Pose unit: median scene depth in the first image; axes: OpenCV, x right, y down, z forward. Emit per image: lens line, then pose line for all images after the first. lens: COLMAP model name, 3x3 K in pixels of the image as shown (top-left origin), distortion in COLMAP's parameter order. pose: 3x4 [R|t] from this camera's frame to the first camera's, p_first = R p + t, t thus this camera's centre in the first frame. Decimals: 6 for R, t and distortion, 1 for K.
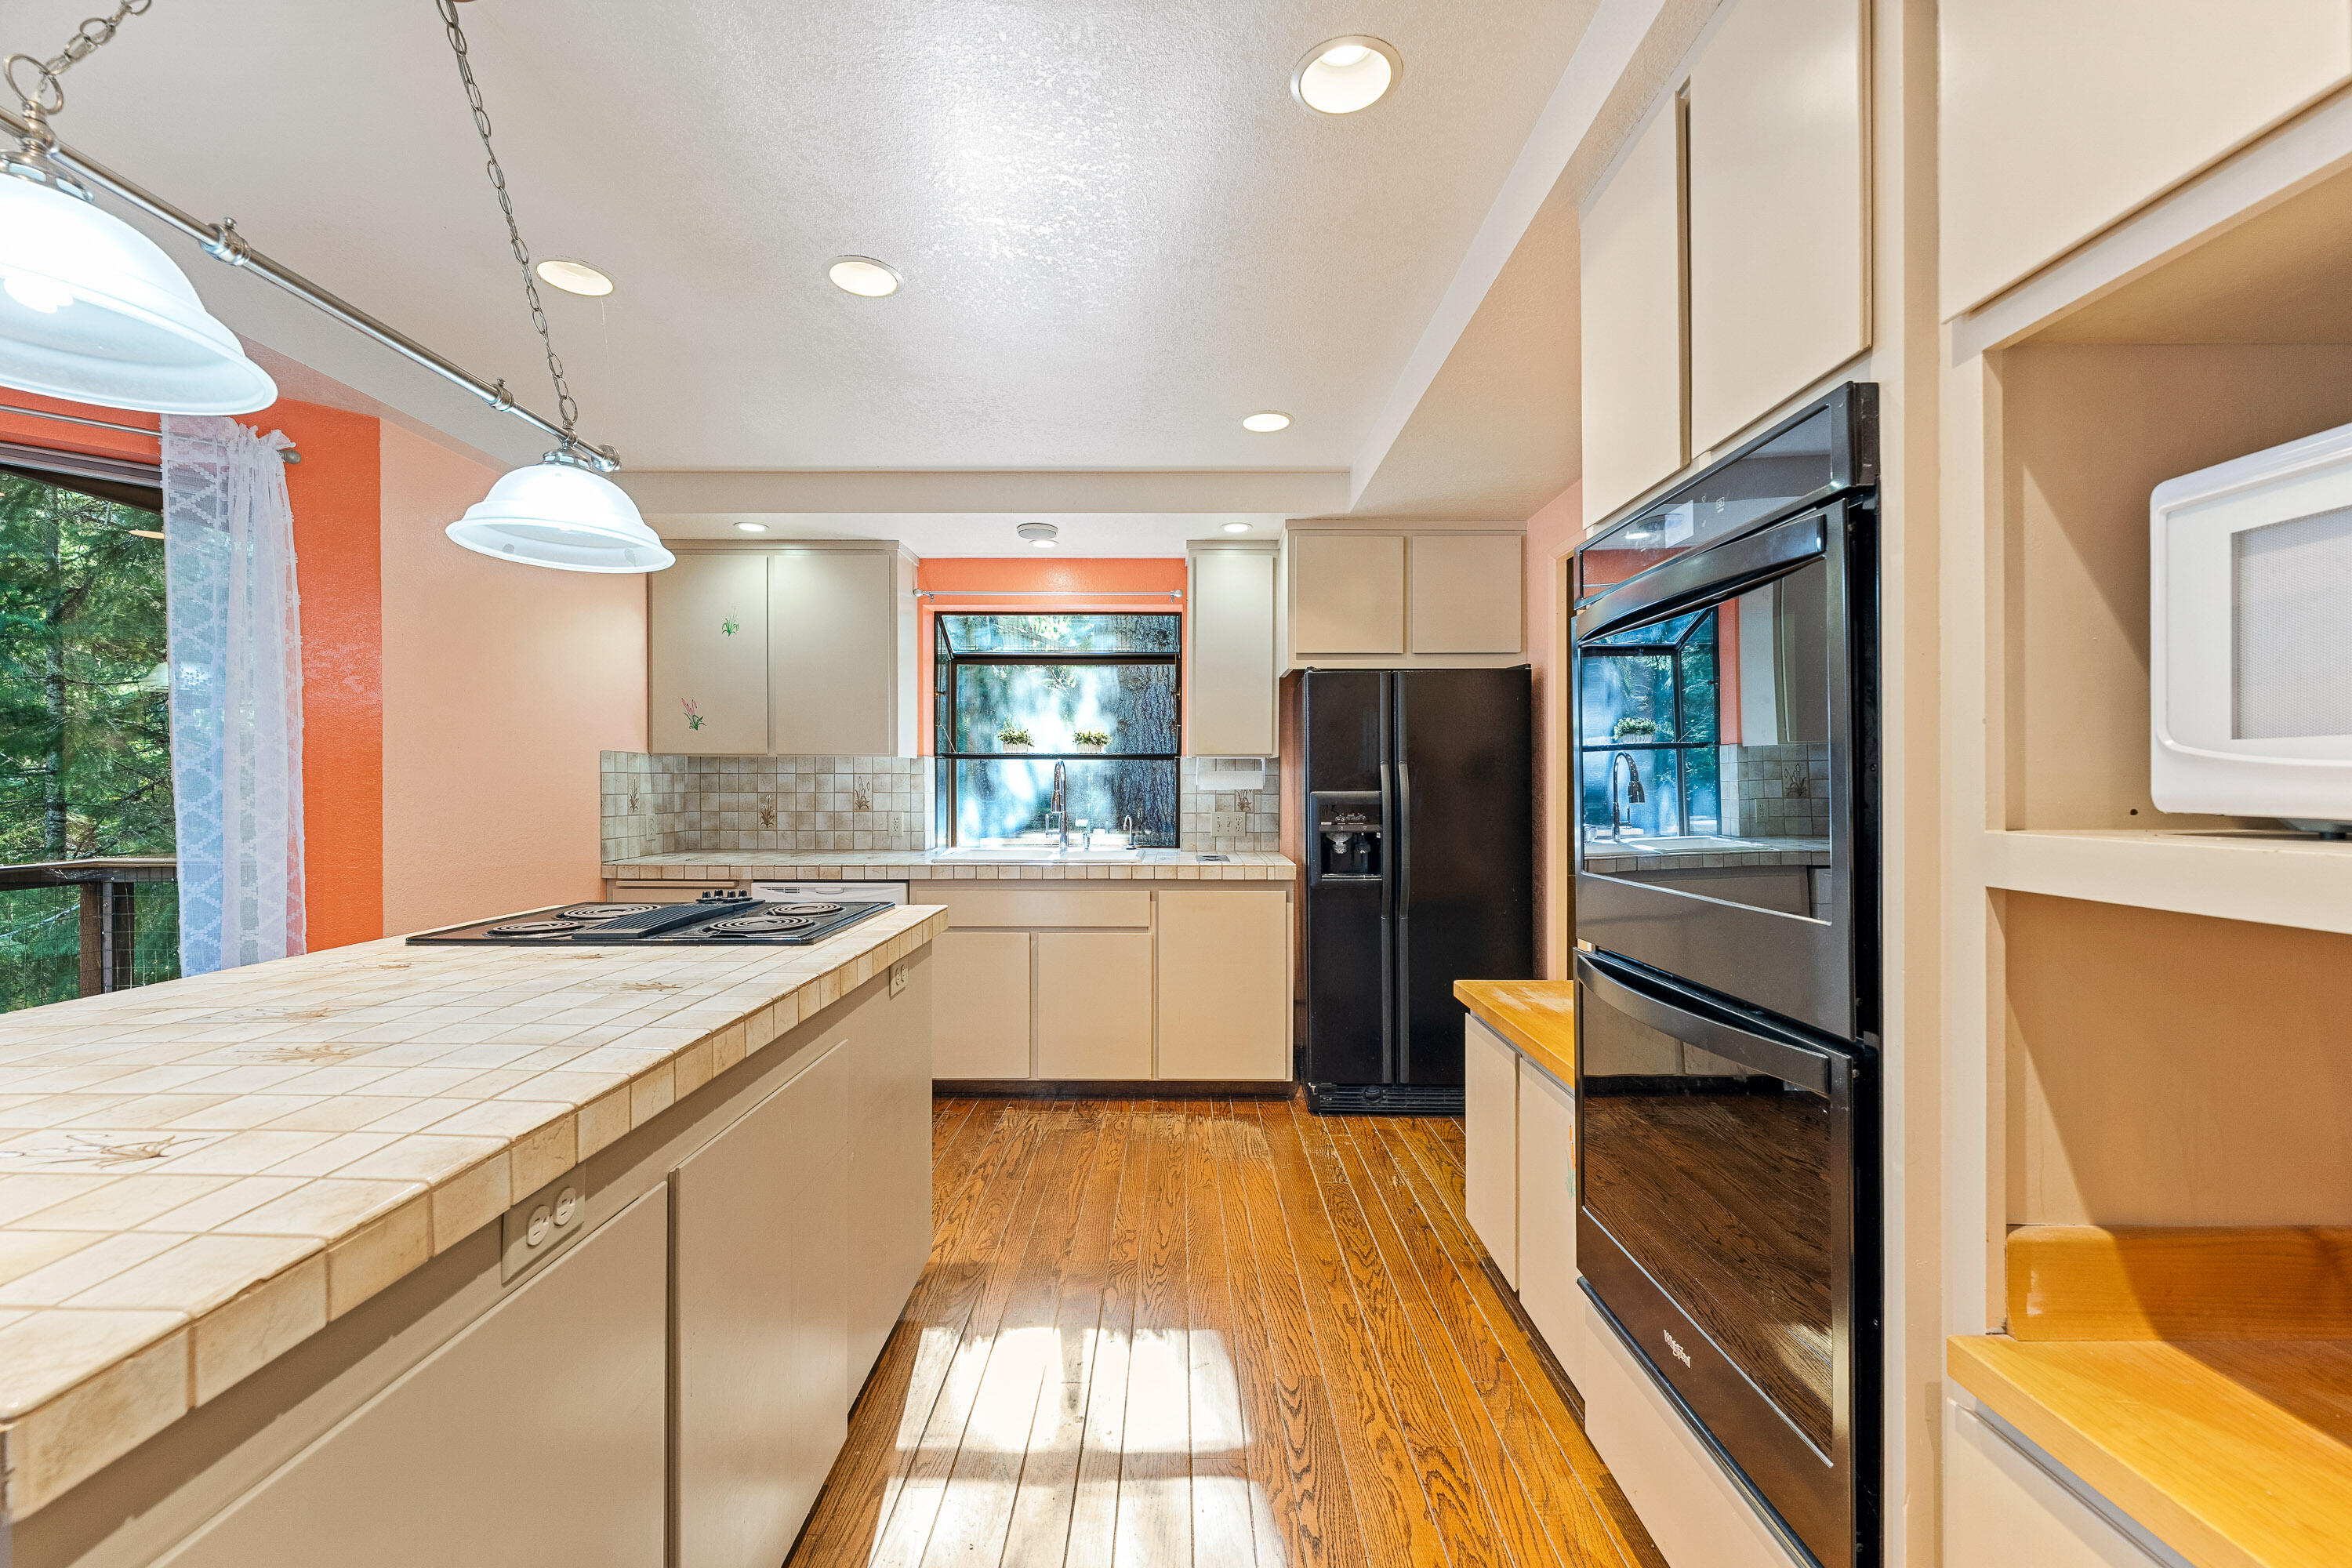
lens RADIAL K [[937.0, 0, 1176.3], [0, 937.0, 782.0], [0, 0, 1]] dist [0.000806, 0.000033]
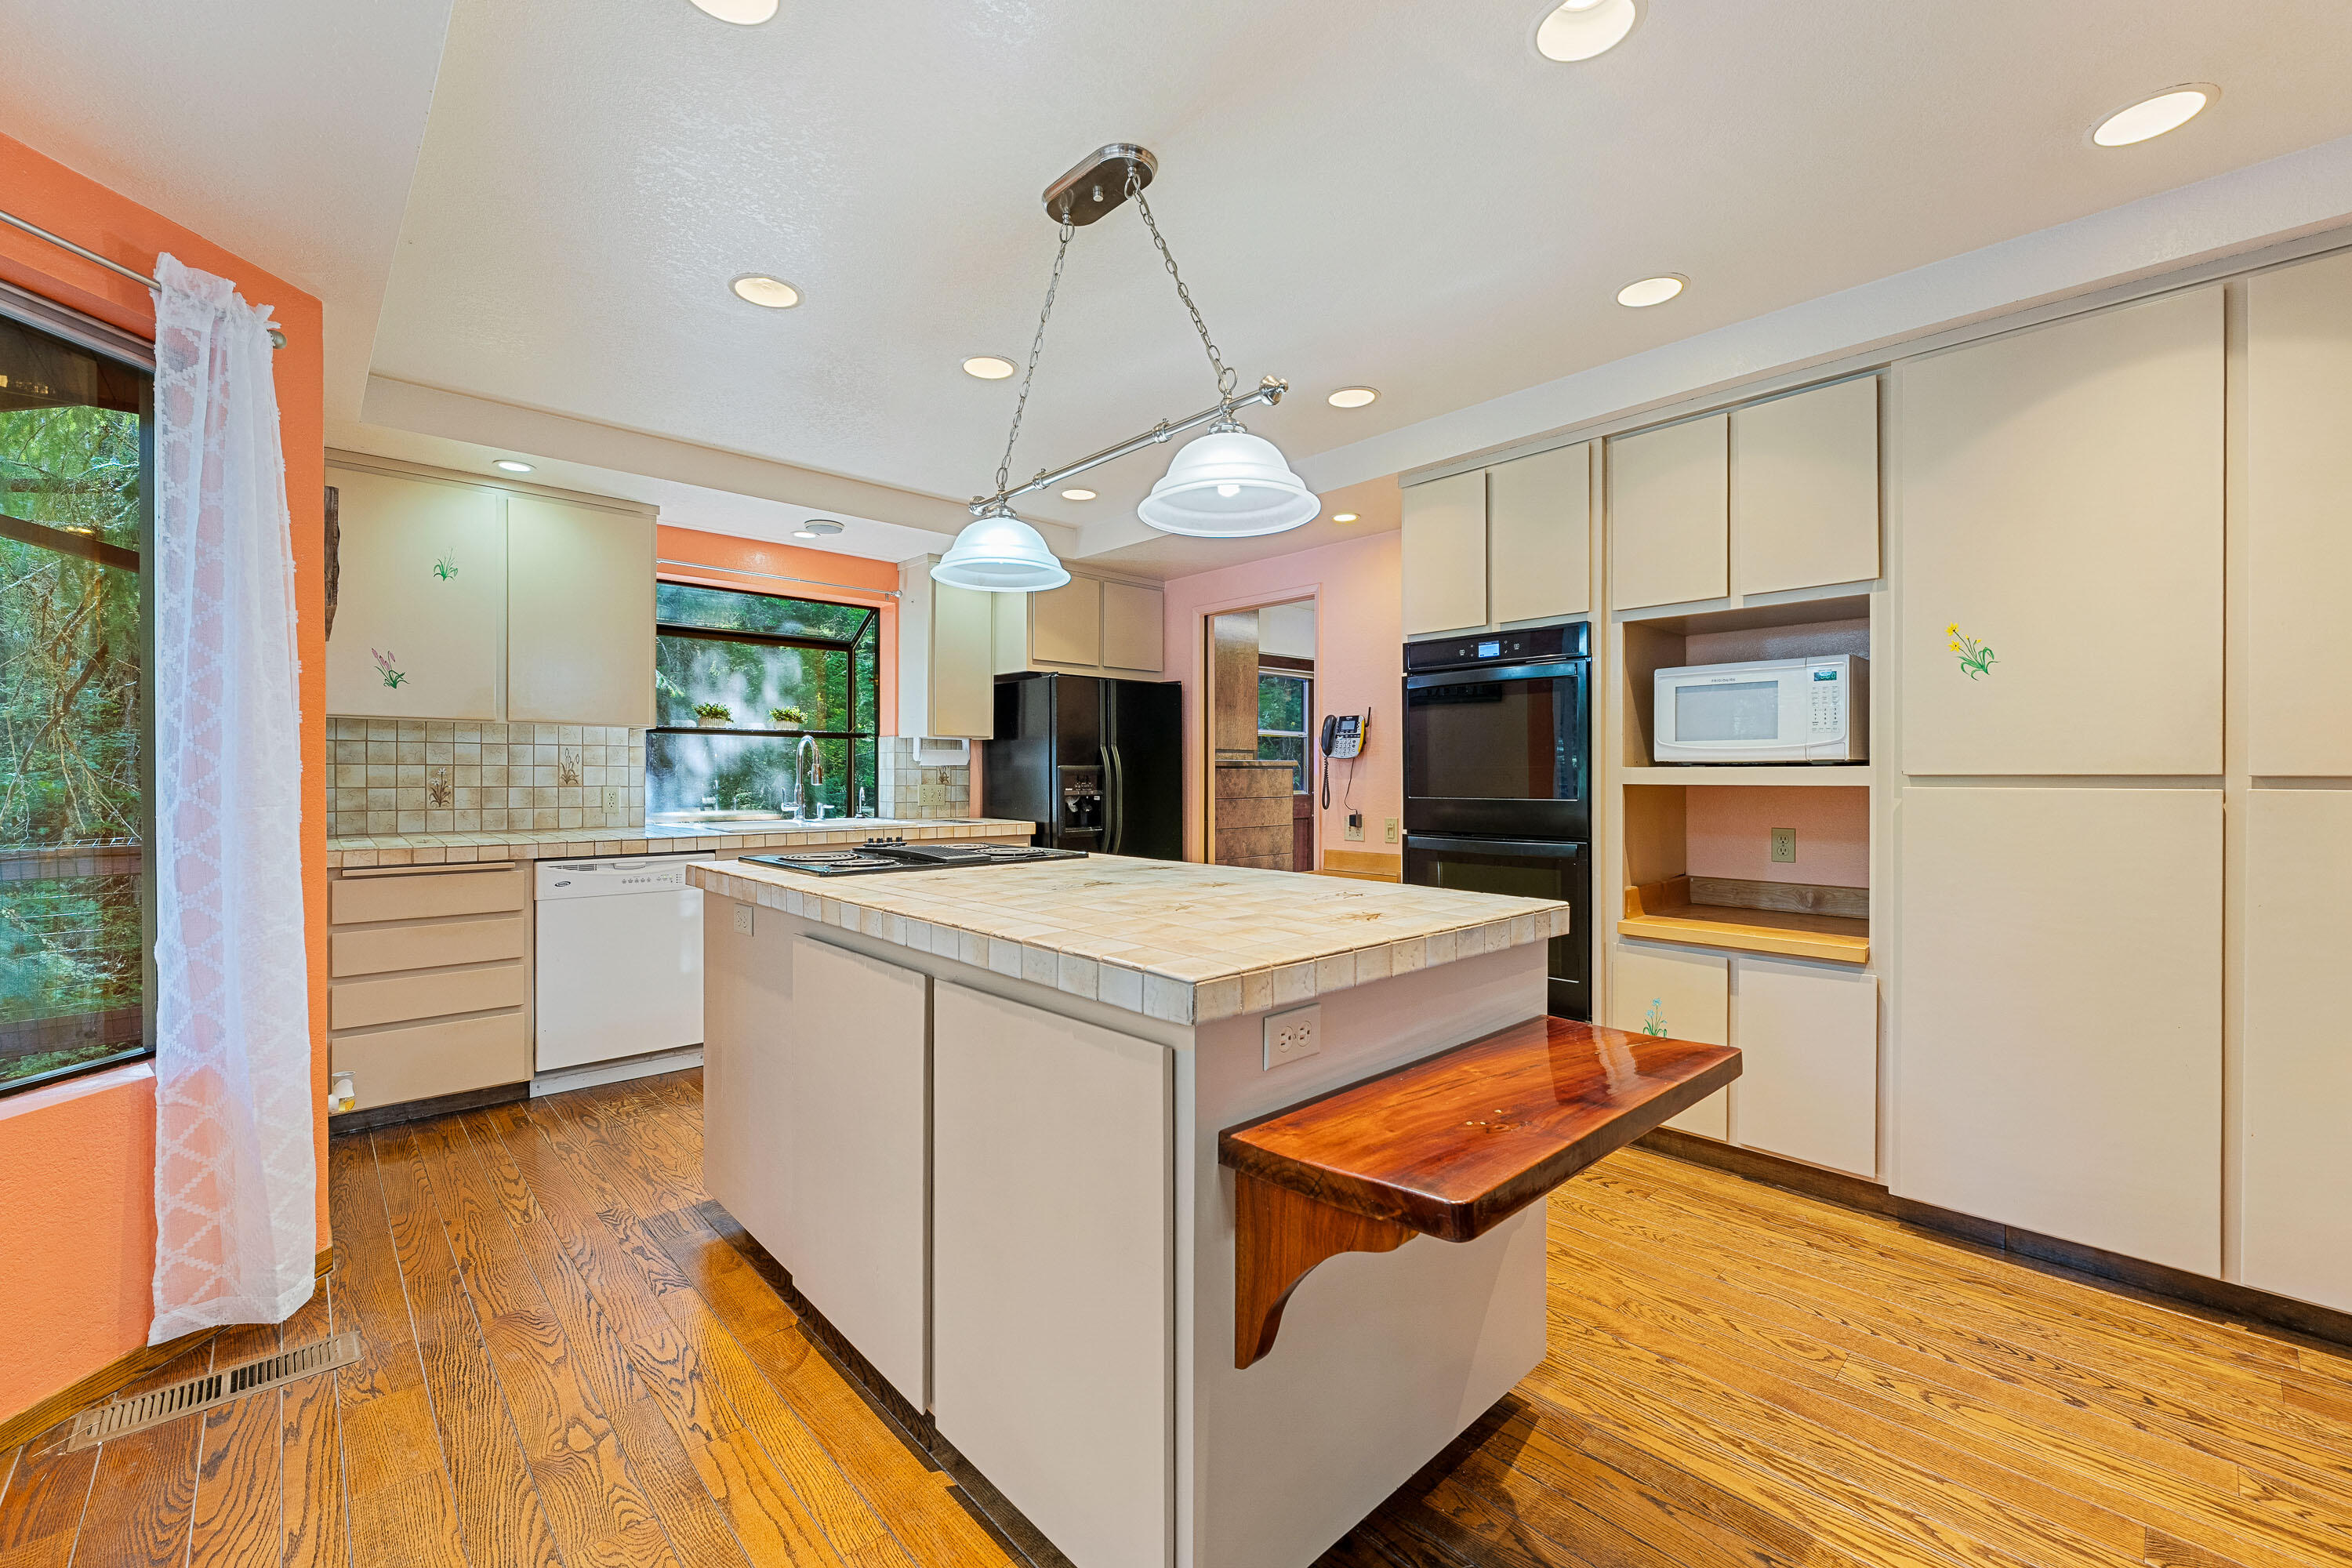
lens RADIAL K [[937.0, 0, 1165.9], [0, 937.0, 783.8], [0, 0, 1]] dist [0.000806, 0.000033]
pose [[0.736084, -0.006161, 0.676862, -0.528255], [-0.003512, 0.999910, 0.012922, 0.014738], [-0.676881, -0.011889, 0.735997, -0.071773]]
